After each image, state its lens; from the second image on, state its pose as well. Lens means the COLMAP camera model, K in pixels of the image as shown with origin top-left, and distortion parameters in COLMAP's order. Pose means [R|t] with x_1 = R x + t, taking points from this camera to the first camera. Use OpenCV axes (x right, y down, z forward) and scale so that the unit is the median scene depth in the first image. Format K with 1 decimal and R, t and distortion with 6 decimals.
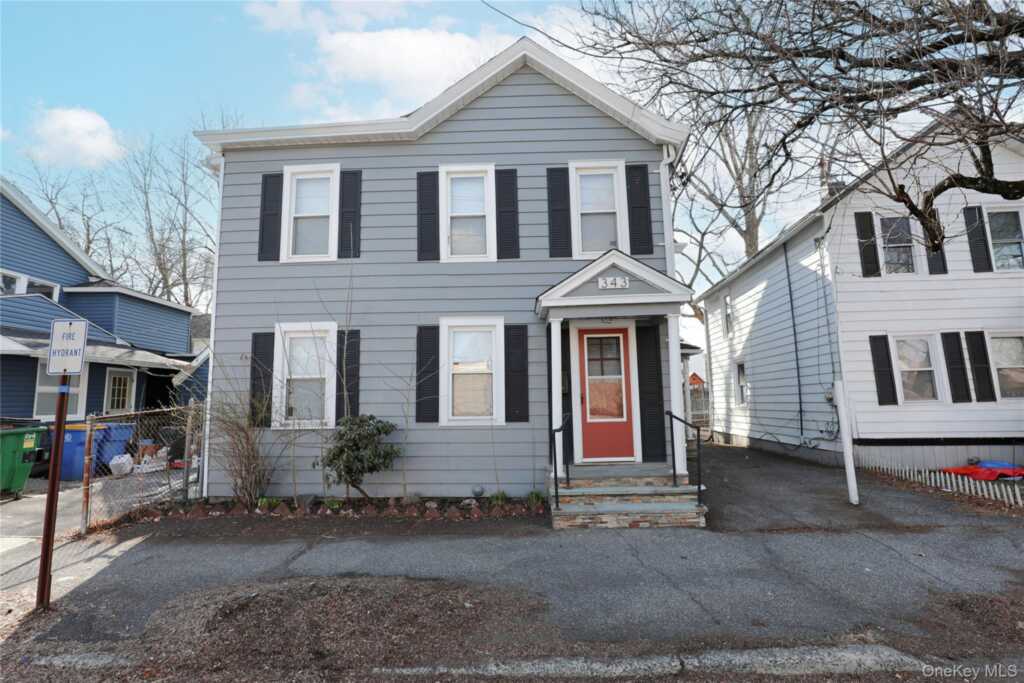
lens RADIAL K [[468.1, 0, 512.0], [0, 468.1, 341.5], [0, 0, 1]] dist [-0.044081, 0.011391]
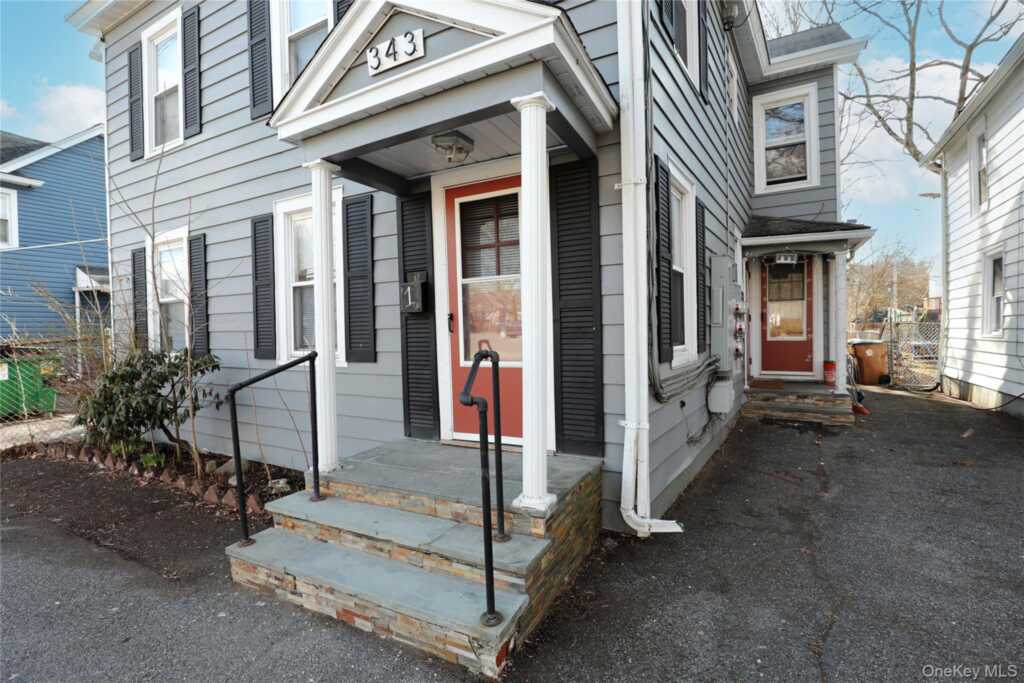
lens RADIAL K [[468.1, 0, 512.0], [0, 468.1, 341.5], [0, 0, 1]] dist [-0.044081, 0.011391]
pose [[0.898243, 0.006752, -0.439448, 0.406165], [0.061667, 0.988054, 0.141230, 0.067307], [0.435152, -0.153958, 0.887096, 0.511828]]
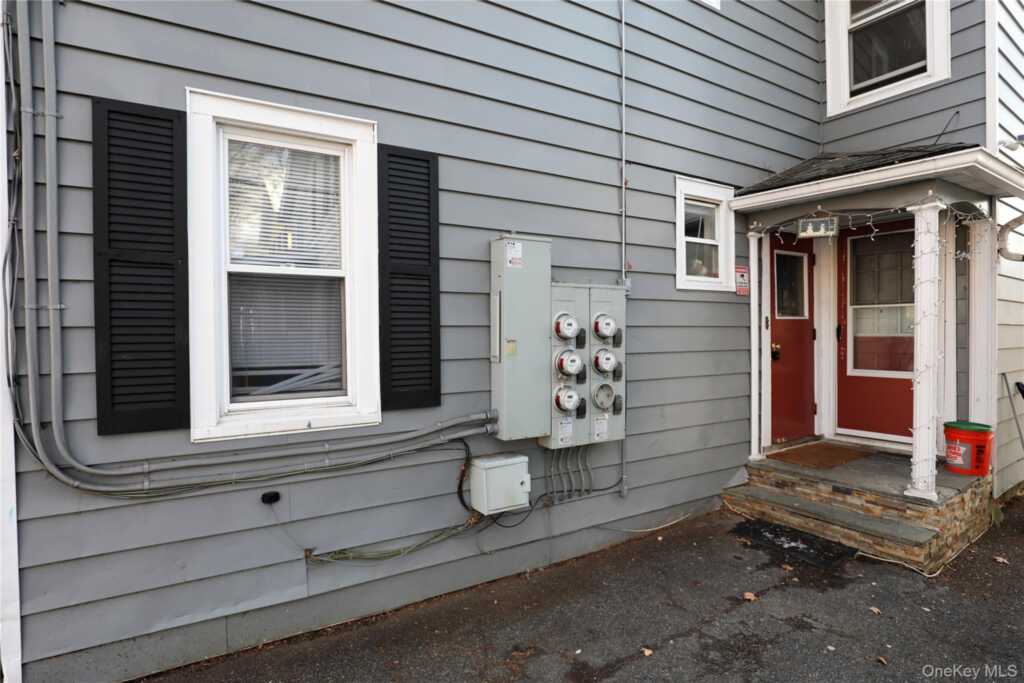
lens RADIAL K [[518.5, 0, 512.0], [0, 518.5, 341.5], [0, 0, 1]] dist [-0.016783, 0.000104]
pose [[0.615614, 0.017167, -0.787861, 0.870672], [0.101035, 0.989792, 0.100512, 0.113481], [0.781544, -0.141478, 0.607596, 1.194877]]
